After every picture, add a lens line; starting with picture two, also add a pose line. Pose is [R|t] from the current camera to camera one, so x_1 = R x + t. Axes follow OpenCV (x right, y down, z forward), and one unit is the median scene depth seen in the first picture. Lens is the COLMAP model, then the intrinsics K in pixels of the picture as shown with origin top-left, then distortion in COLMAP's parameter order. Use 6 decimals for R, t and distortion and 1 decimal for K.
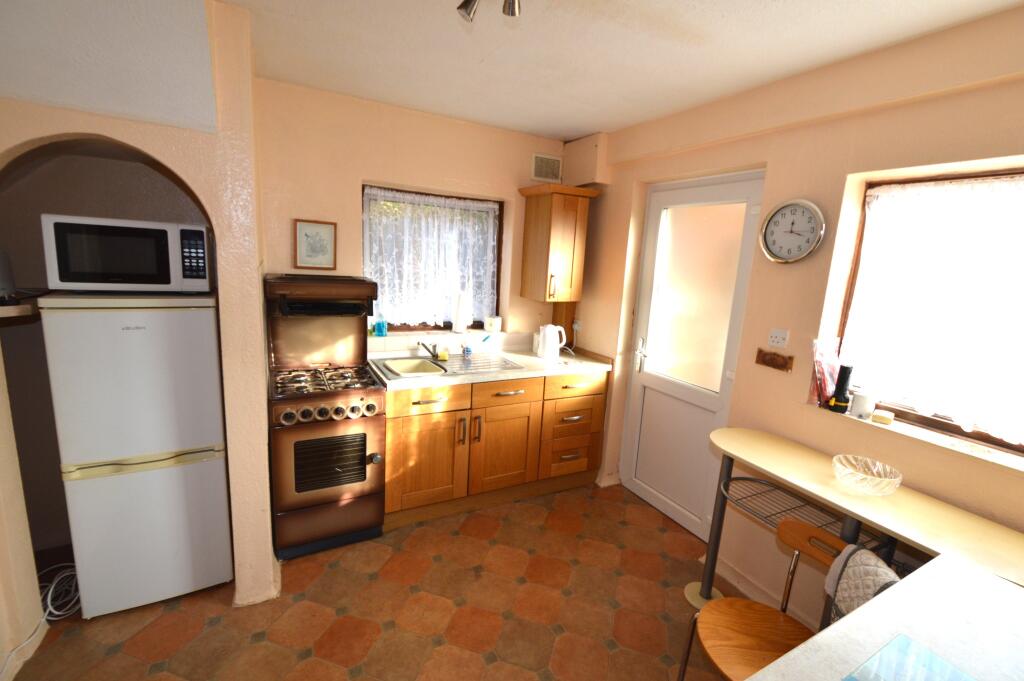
lens RADIAL K [[447.0, 0, 517.6], [0, 447.0, 338.4], [0, 0, 1]] dist [0.001636, 0.000191]
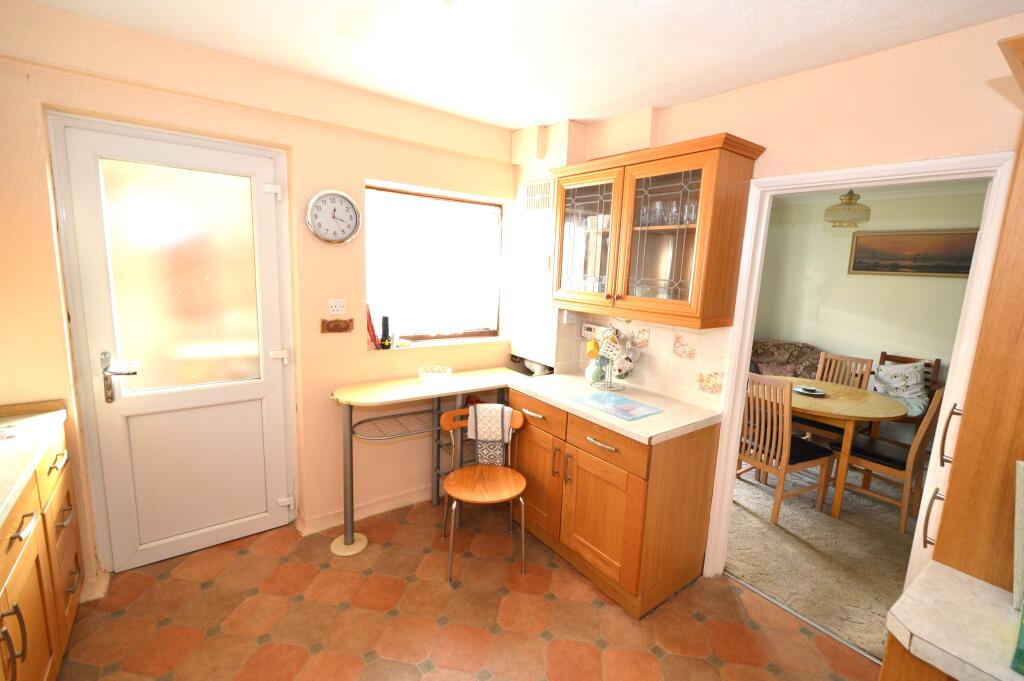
lens RADIAL K [[447.0, 0, 515.7], [0, 447.0, 338.9], [0, 0, 1]] dist [0.001636, 0.000191]
pose [[-0.139398, -0.225868, 0.964133, -0.639201], [0.131208, 0.960841, 0.244068, -0.144299], [-0.981505, 0.160525, -0.104304, 0.657587]]
